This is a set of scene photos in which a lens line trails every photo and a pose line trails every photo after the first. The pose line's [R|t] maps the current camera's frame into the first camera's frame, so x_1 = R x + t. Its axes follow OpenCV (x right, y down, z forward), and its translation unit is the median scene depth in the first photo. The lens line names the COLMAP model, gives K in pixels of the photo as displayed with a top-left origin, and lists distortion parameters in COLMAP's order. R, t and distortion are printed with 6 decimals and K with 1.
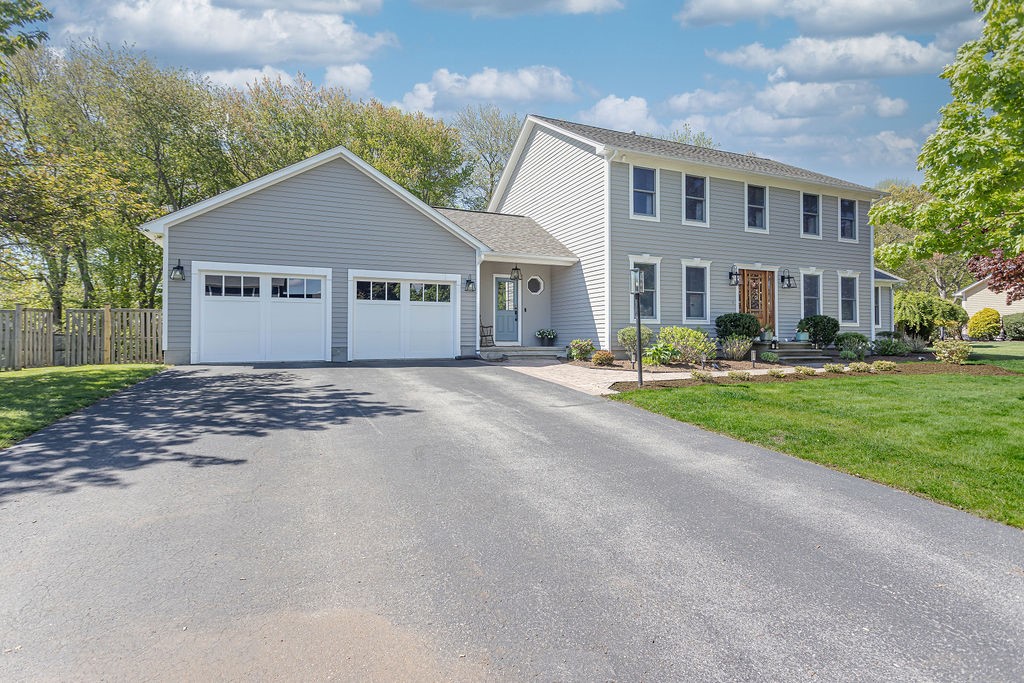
lens RADIAL K [[486.3, 0, 506.8], [0, 486.3, 323.4], [0, 0, 1]] dist [0.000709, 0.000091]
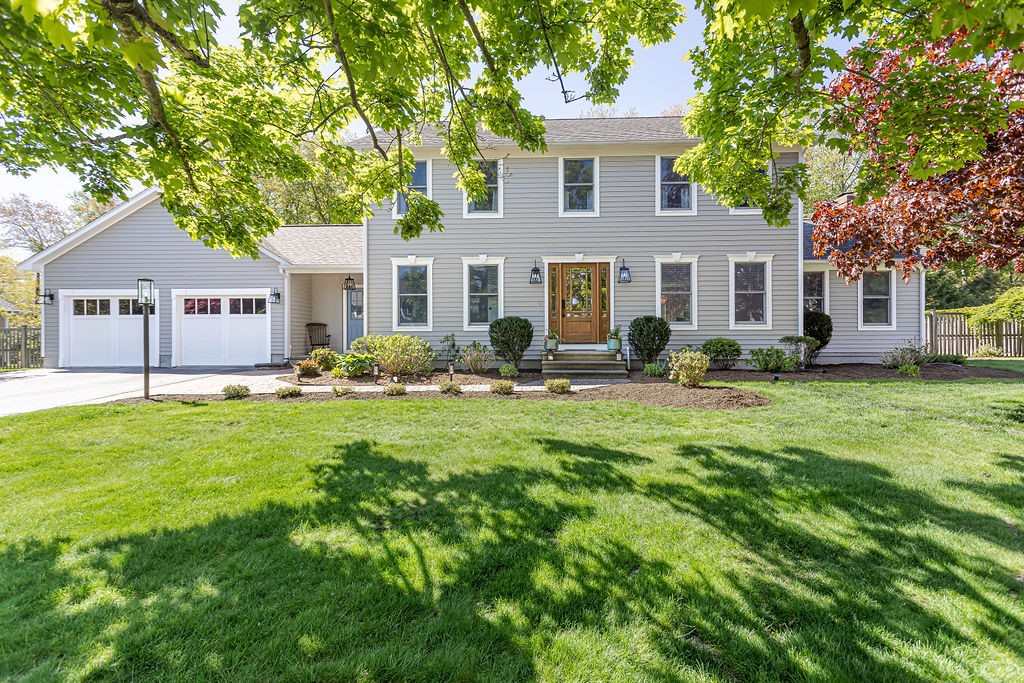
lens RADIAL K [[436.4, 0, 512.0], [0, 436.4, 341.5], [0, 0, 1]] dist [0.001975, 0.000136]
pose [[0.923688, -0.007049, -0.383081, 0.770145], [0.015681, 0.999689, 0.019415, 0.007543], [0.382825, -0.023941, 0.923511, 0.306908]]
